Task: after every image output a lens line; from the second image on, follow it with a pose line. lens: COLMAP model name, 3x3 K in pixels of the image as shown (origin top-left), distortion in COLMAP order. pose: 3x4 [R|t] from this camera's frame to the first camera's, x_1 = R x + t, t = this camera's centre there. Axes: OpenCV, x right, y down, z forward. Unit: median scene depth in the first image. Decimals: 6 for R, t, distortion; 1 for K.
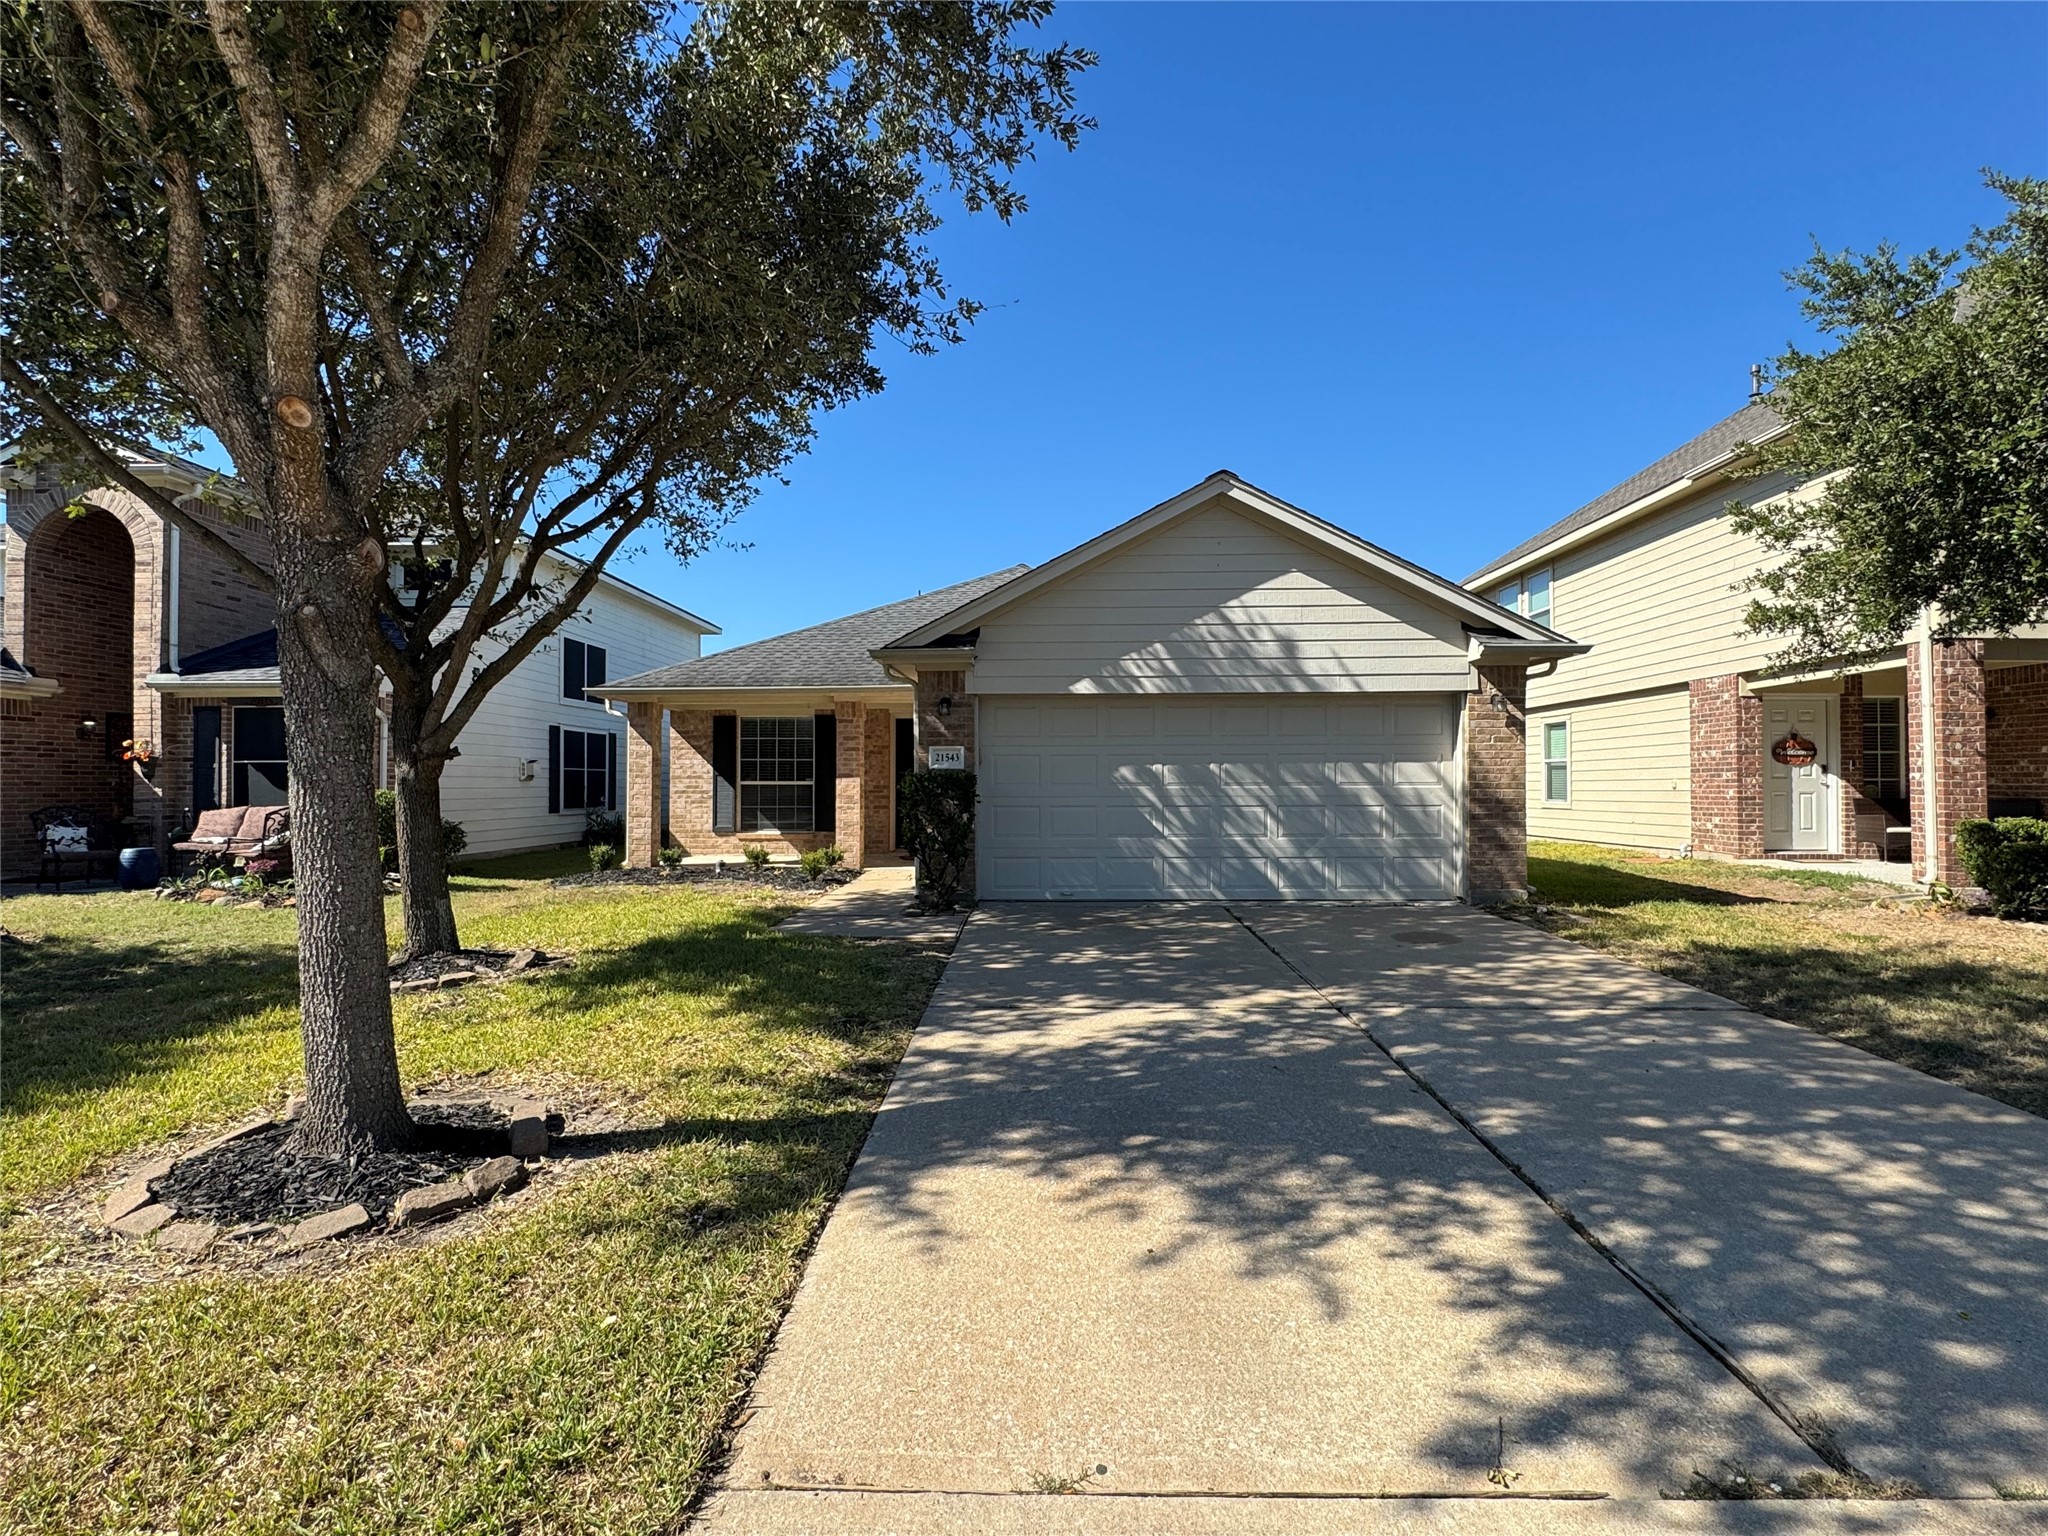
lens RADIAL K [[1002.7, 0, 1024.7], [0, 1002.7, 772.1], [0, 0, 1]] dist [-0.009460, -0.000667]
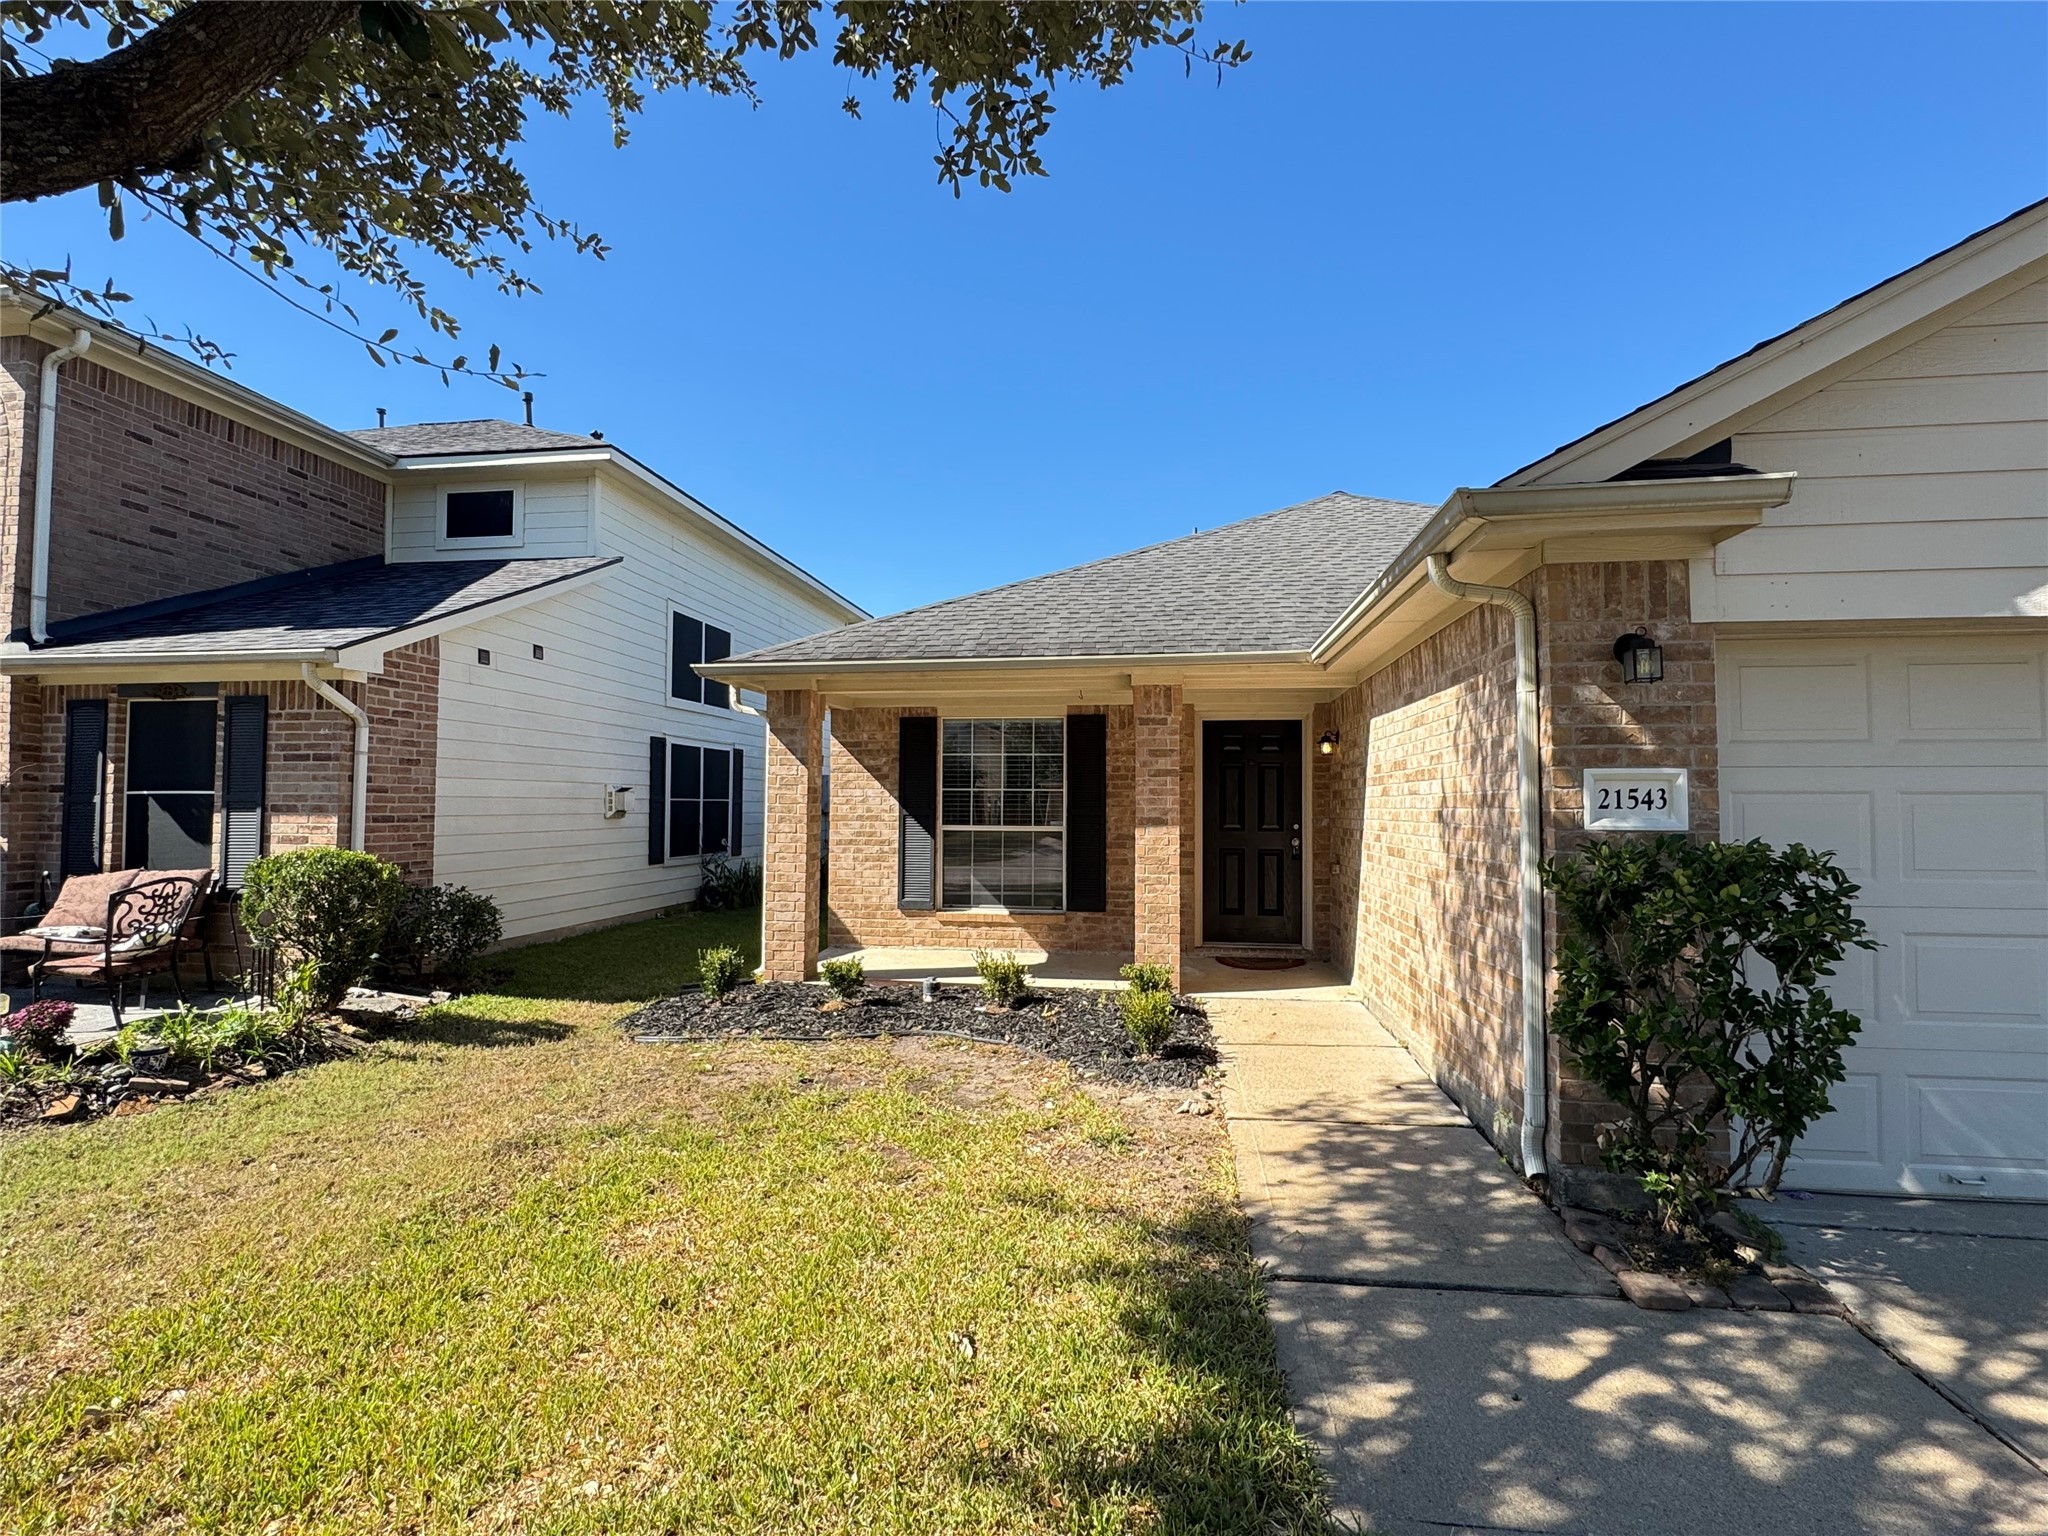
lens RADIAL K [[1002.7, 0, 1015.2], [0, 1002.7, 765.5], [0, 0, 1]] dist [-0.009460, -0.000667]
pose [[0.993072, 0.000383, -0.117505, -0.199784], [-0.003609, 0.999622, -0.027240, -0.012435], [0.117450, 0.027475, 0.992699, 0.476010]]
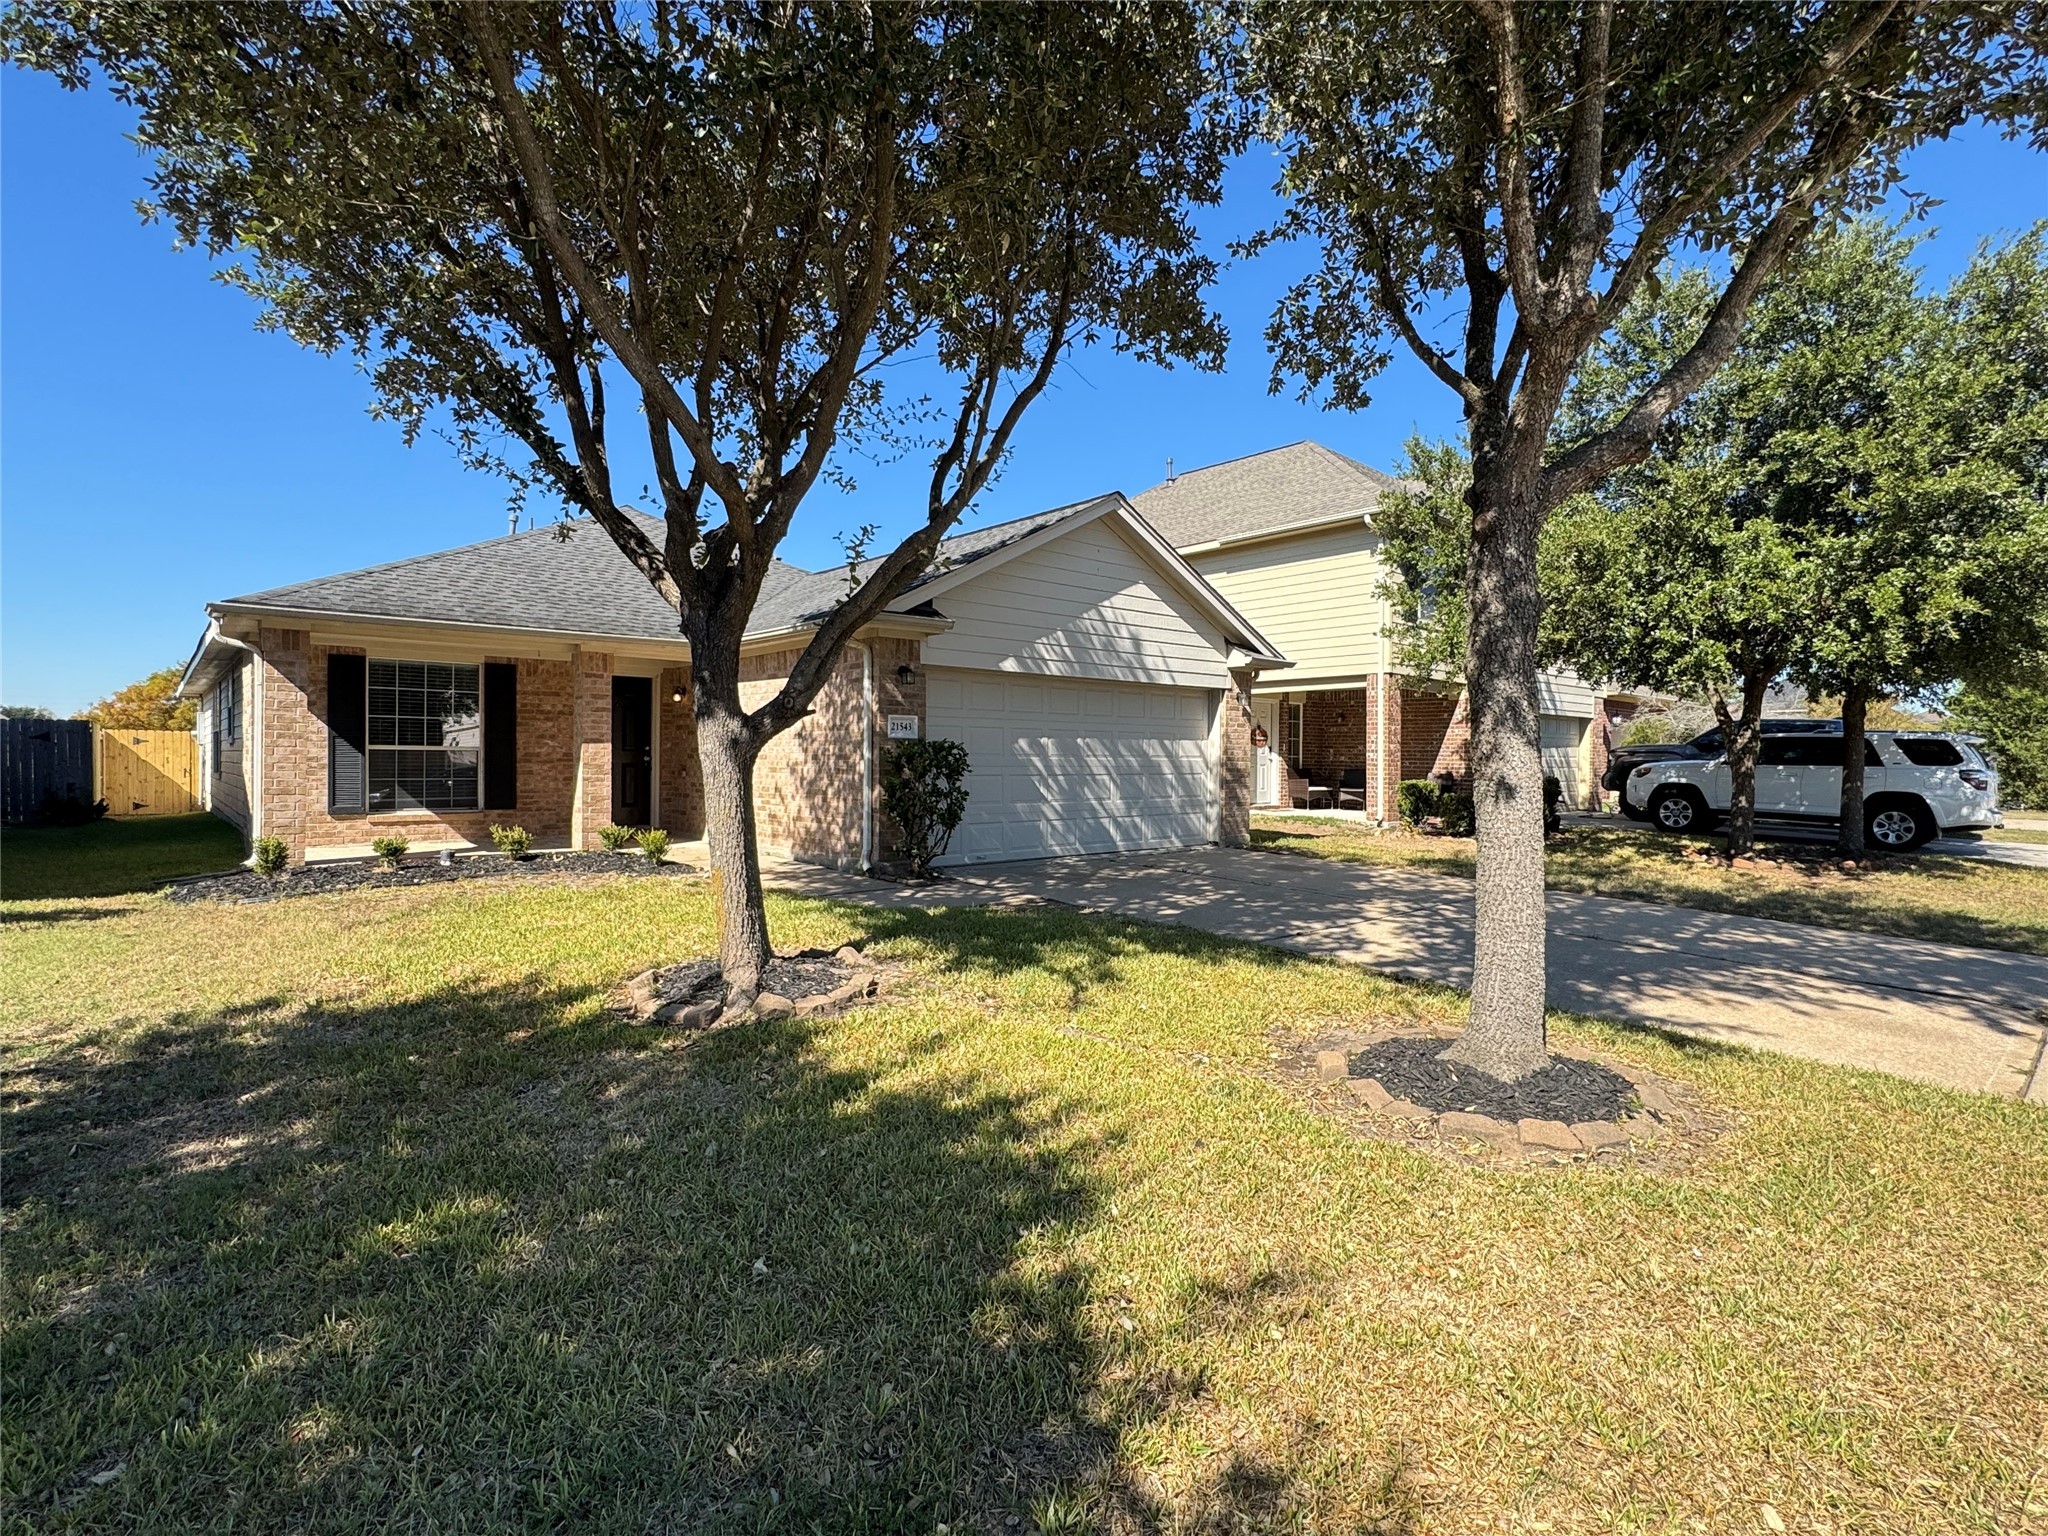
lens RADIAL K [[1002.7, 0, 1026.0], [0, 1002.7, 770.9], [0, 0, 1]] dist [-0.009460, -0.000667]
pose [[0.725043, -0.000582, 0.688703, -0.520014], [-0.017056, 0.999678, 0.018800, 0.007098], [-0.688492, -0.025377, 0.724800, 0.152240]]
